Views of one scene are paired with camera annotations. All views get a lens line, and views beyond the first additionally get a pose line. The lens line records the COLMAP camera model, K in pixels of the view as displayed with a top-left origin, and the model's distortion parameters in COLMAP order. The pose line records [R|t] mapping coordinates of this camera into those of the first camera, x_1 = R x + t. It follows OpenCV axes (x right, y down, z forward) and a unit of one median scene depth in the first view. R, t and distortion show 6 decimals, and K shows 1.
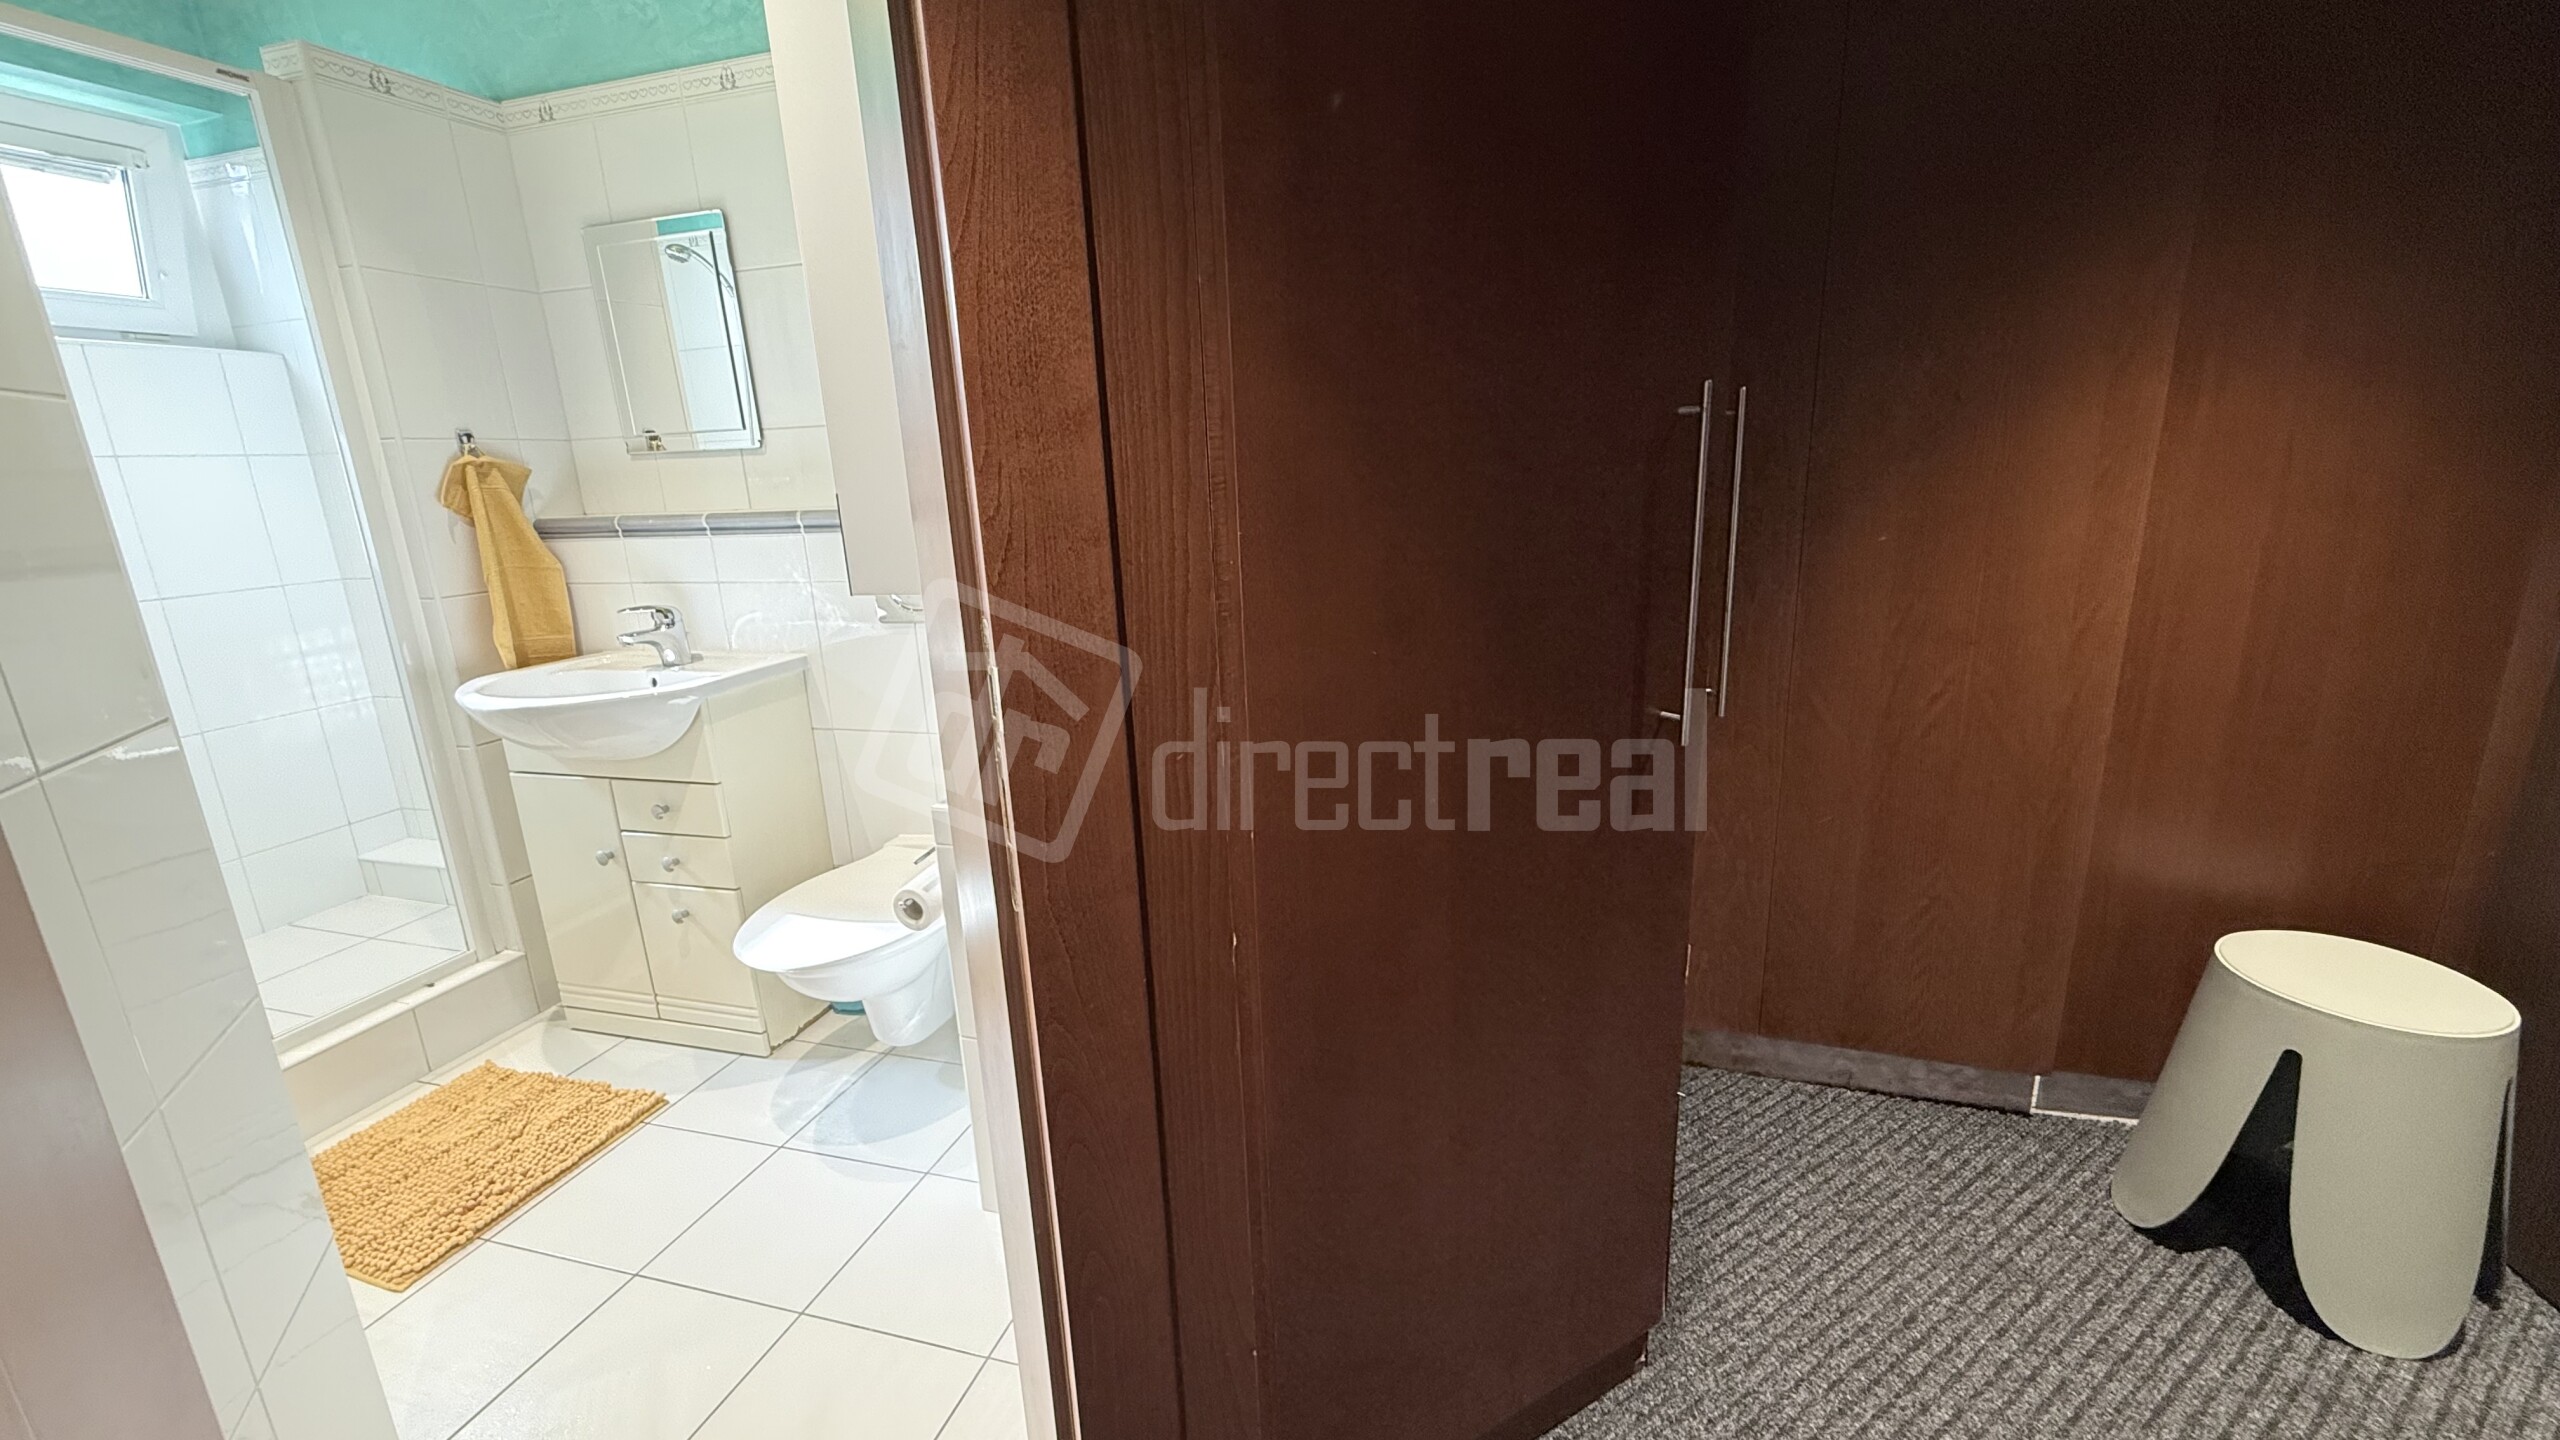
lens RADIAL K [[1016.8, 0, 1273.2], [0, 1016.8, 716.5], [0, 0, 1]] dist [0.001677, -0.000330]
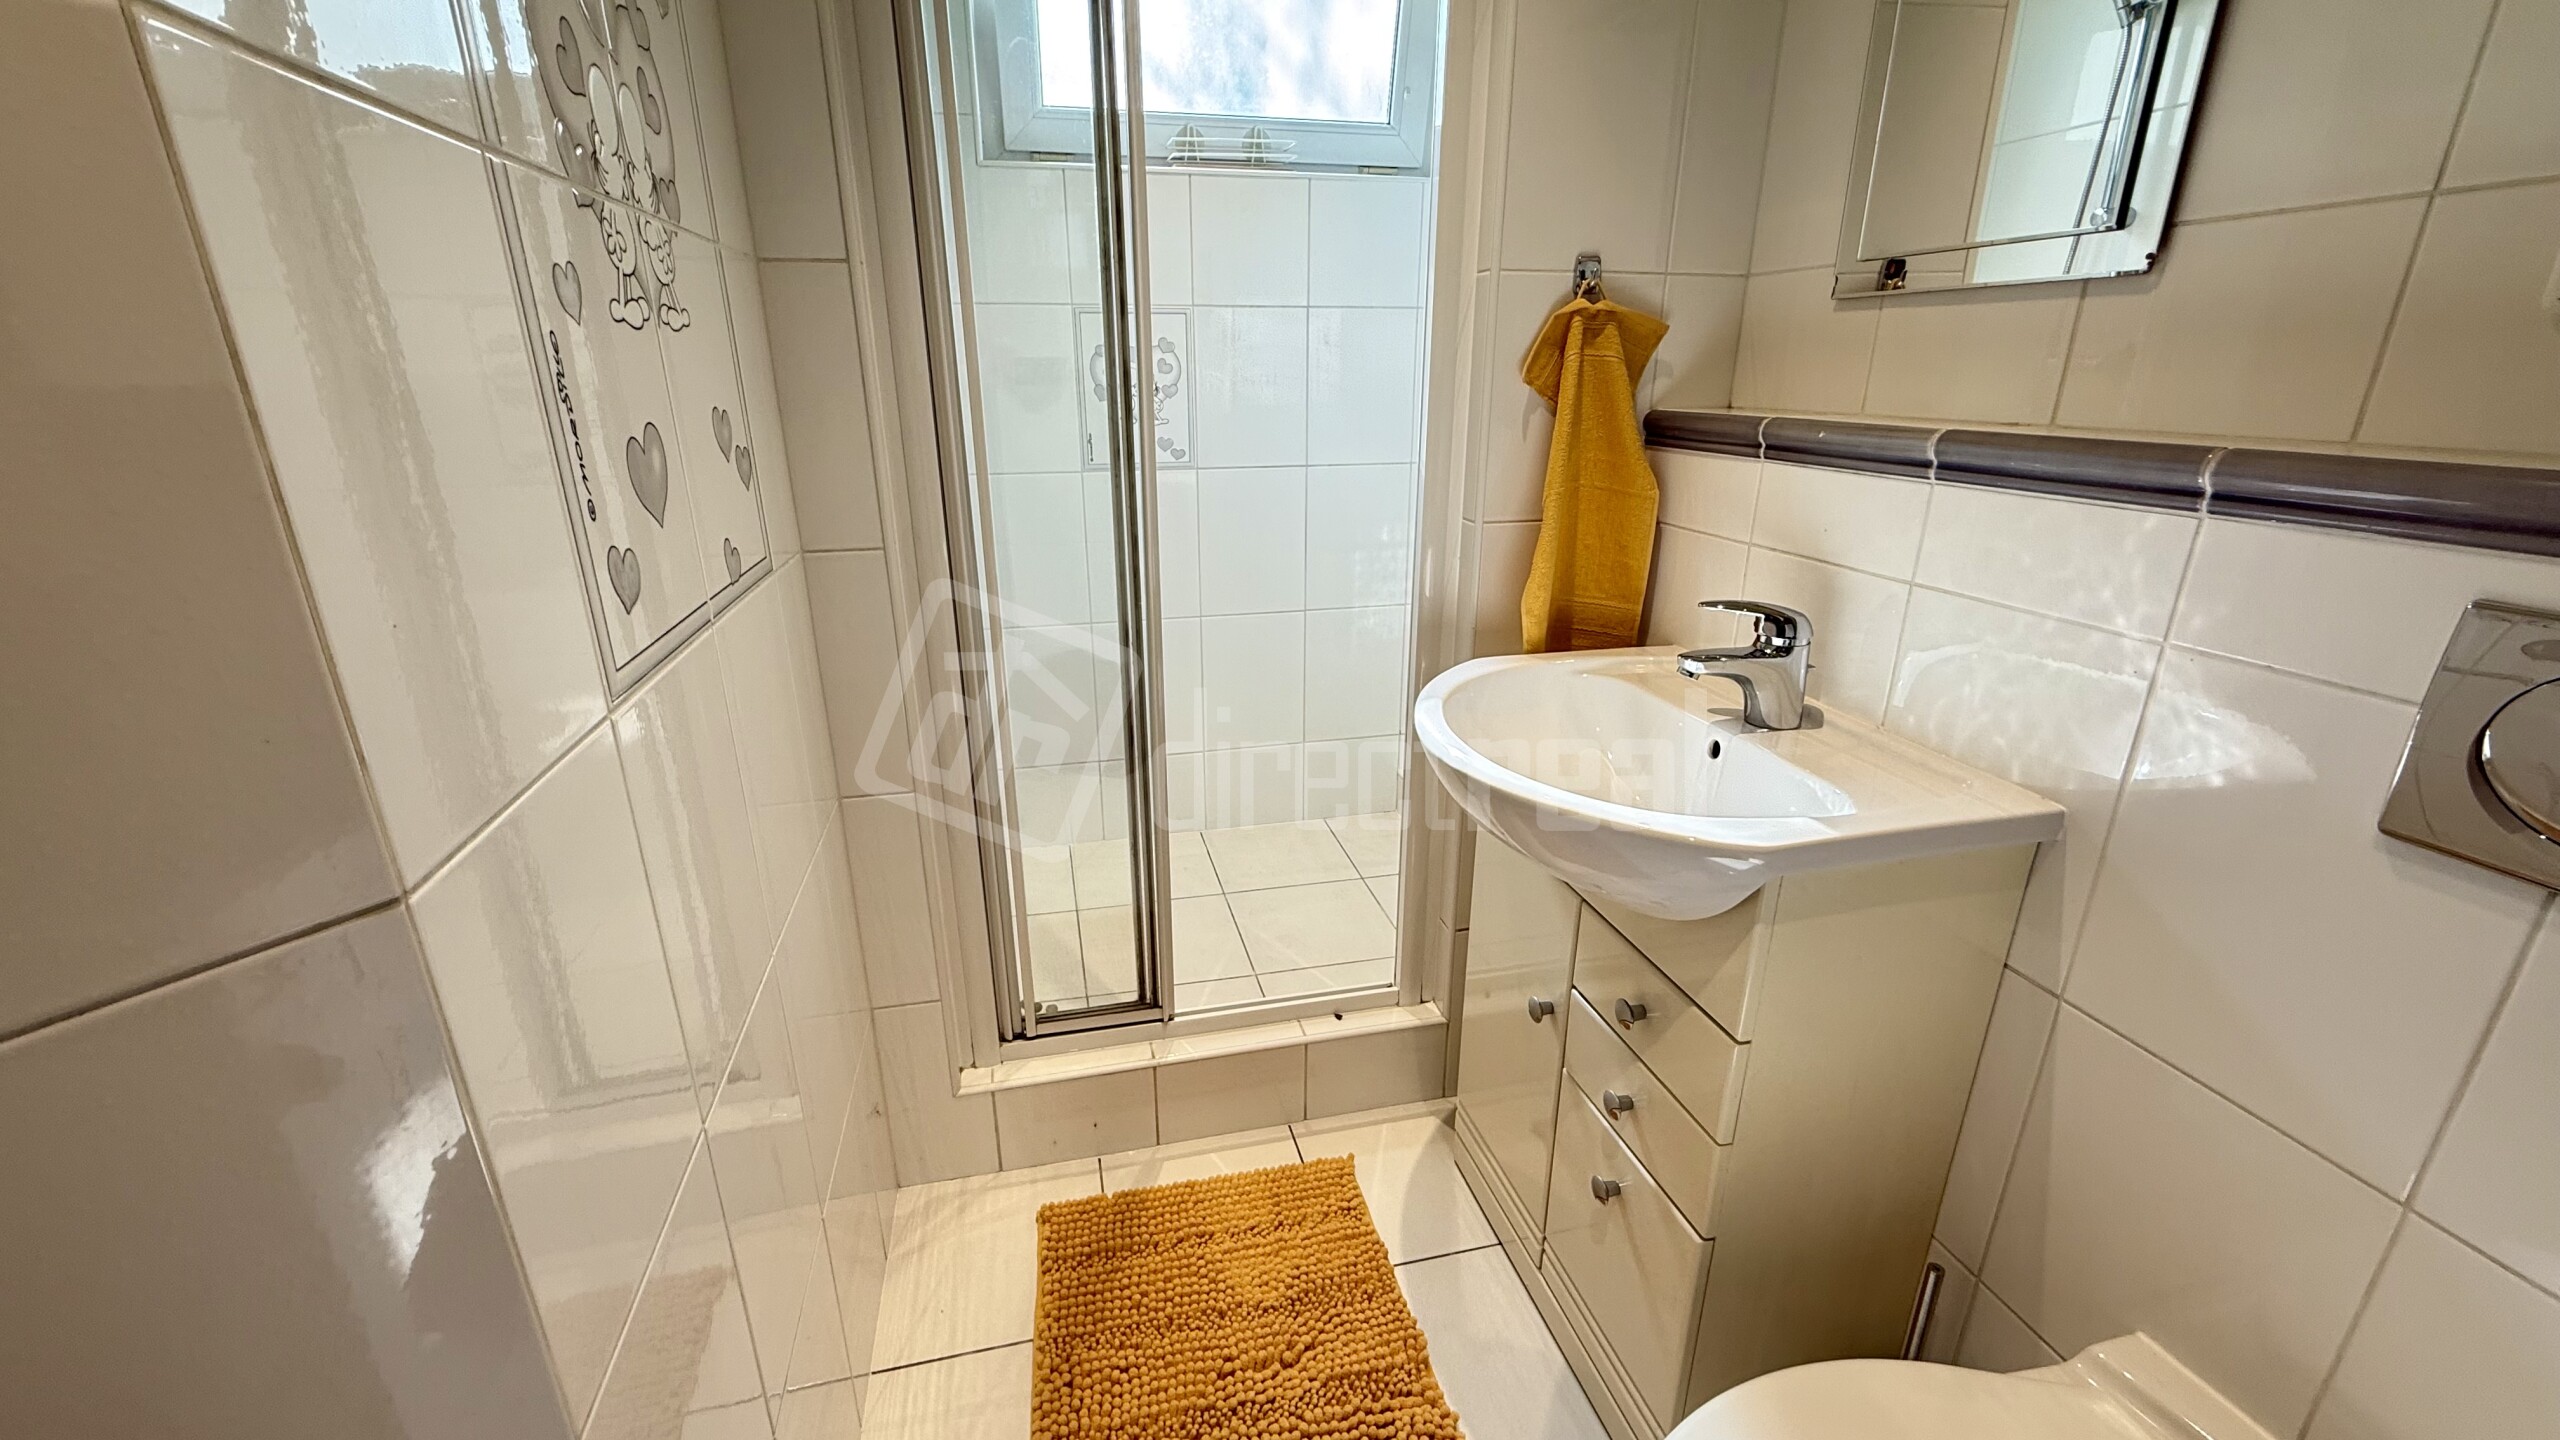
lens RADIAL K [[1023.1, 0, 1269.4], [0, 1023.1, 715.1], [0, 0, 1]] dist [0.001436, -0.000381]
pose [[0.496039, 0.319869, -0.807236, -0.302485], [-0.232662, 0.944641, 0.231348, -0.117024], [0.836549, 0.073056, 0.543000, 0.519598]]
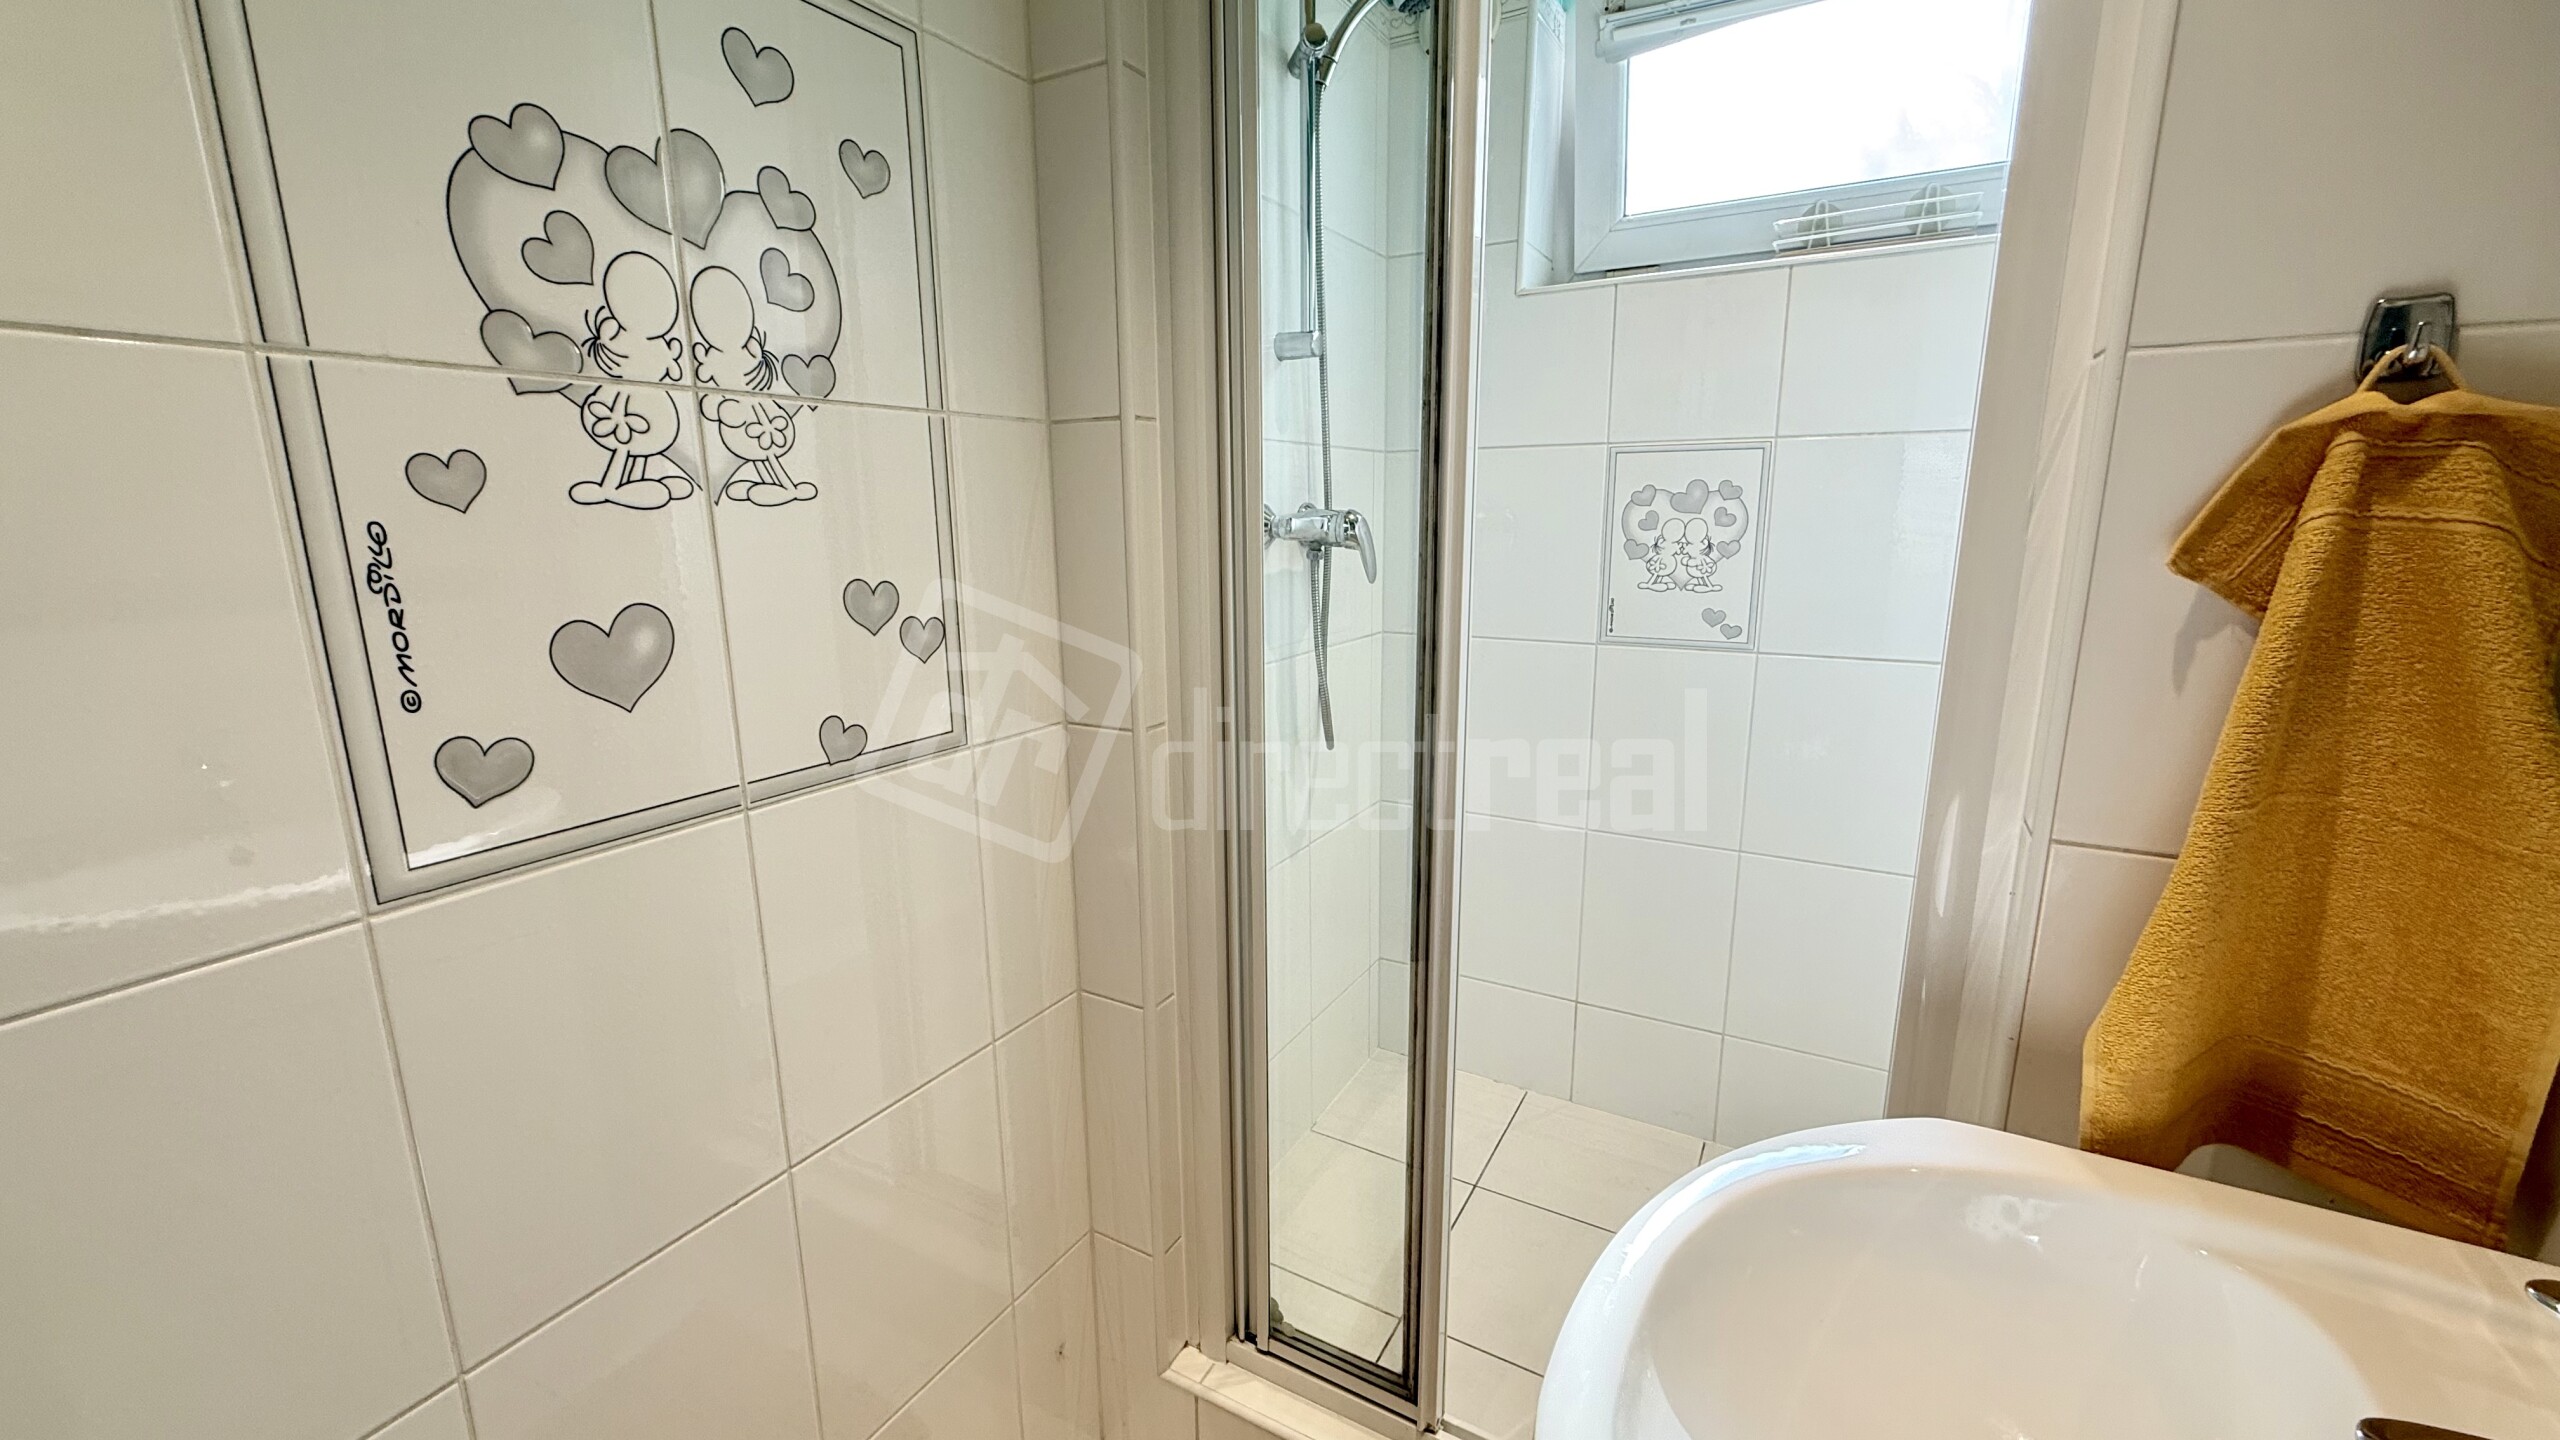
lens RADIAL K [[1023.1, 0, 1269.4], [0, 1023.1, 715.1], [0, 0, 1]] dist [0.001436, -0.000381]
pose [[-0.234611, 0.242100, -0.941459, -0.446426], [-0.220141, 0.930097, 0.294037, -0.191431], [0.946835, 0.276238, -0.164915, 0.786040]]
